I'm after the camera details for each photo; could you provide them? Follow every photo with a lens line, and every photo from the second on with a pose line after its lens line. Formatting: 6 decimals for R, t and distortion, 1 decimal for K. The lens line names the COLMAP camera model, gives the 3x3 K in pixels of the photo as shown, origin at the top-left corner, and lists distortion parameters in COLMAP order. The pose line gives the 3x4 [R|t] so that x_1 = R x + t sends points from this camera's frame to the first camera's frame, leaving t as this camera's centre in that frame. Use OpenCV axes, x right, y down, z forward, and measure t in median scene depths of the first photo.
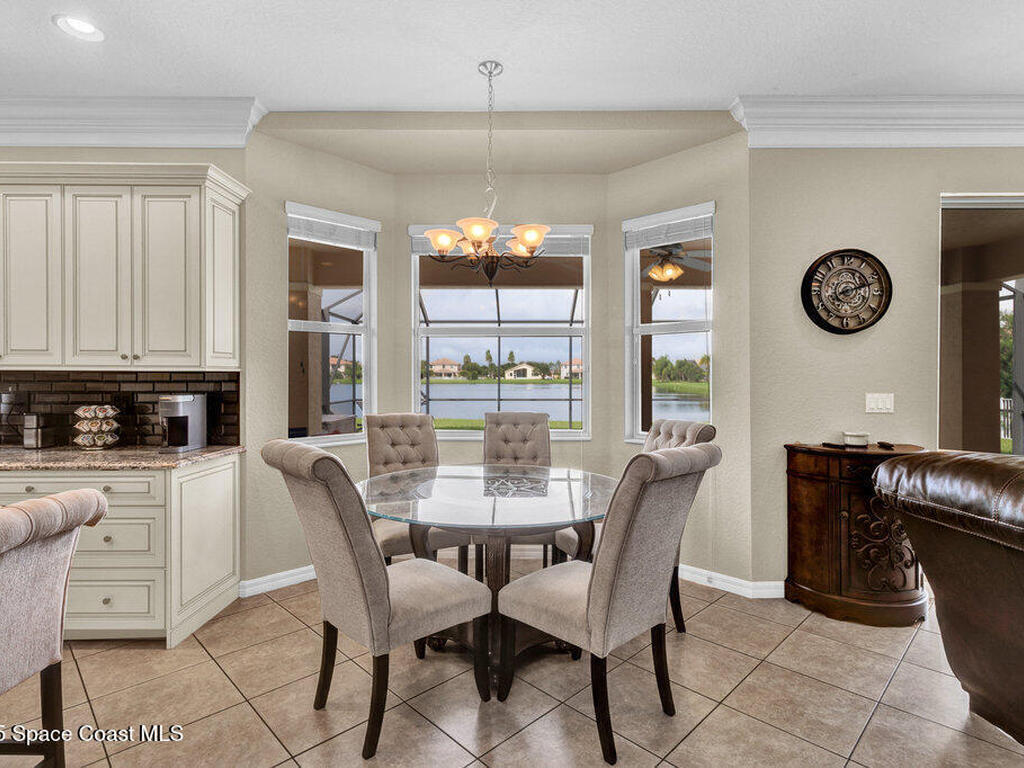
lens RADIAL K [[534.4, 0, 519.8], [0, 534.4, 381.9], [0, 0, 1]] dist [-0.001241, -0.000134]
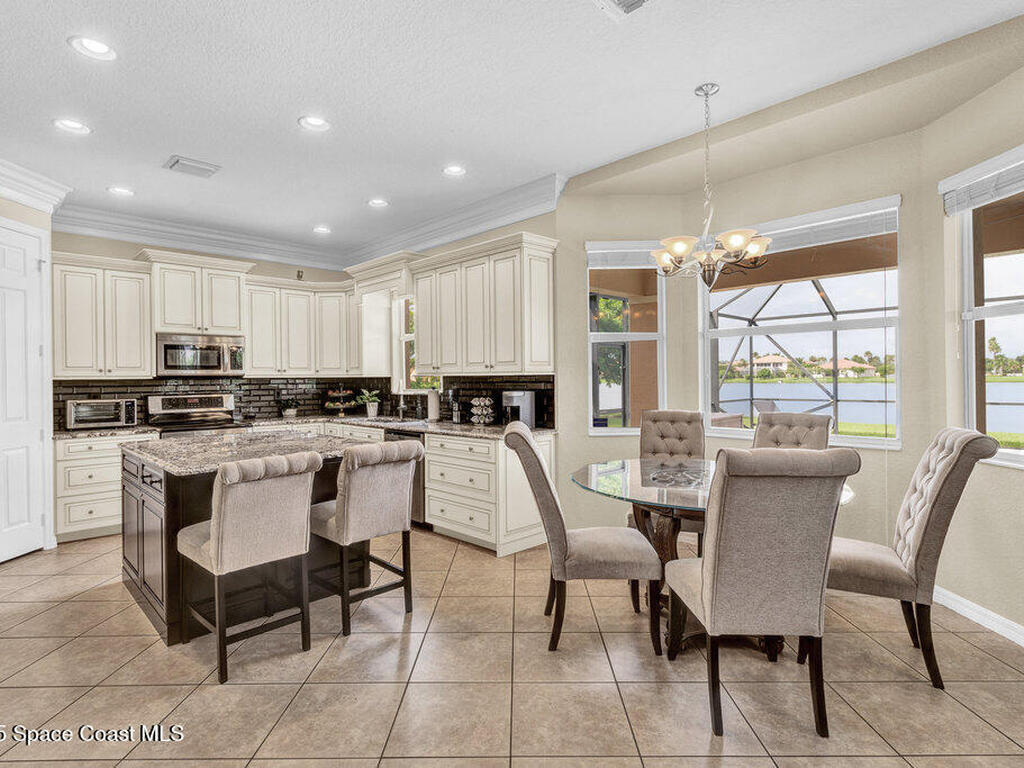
lens RADIAL K [[534.0, 0, 512.0], [0, 534.0, 384.0], [0, 0, 1]] dist [-0.002468, -0.000515]
pose [[0.696491, -0.000737, -0.717566, 0.385675], [0.004492, 0.999984, 0.003333, -0.000987], [0.717552, -0.005545, 0.696483, -0.026830]]
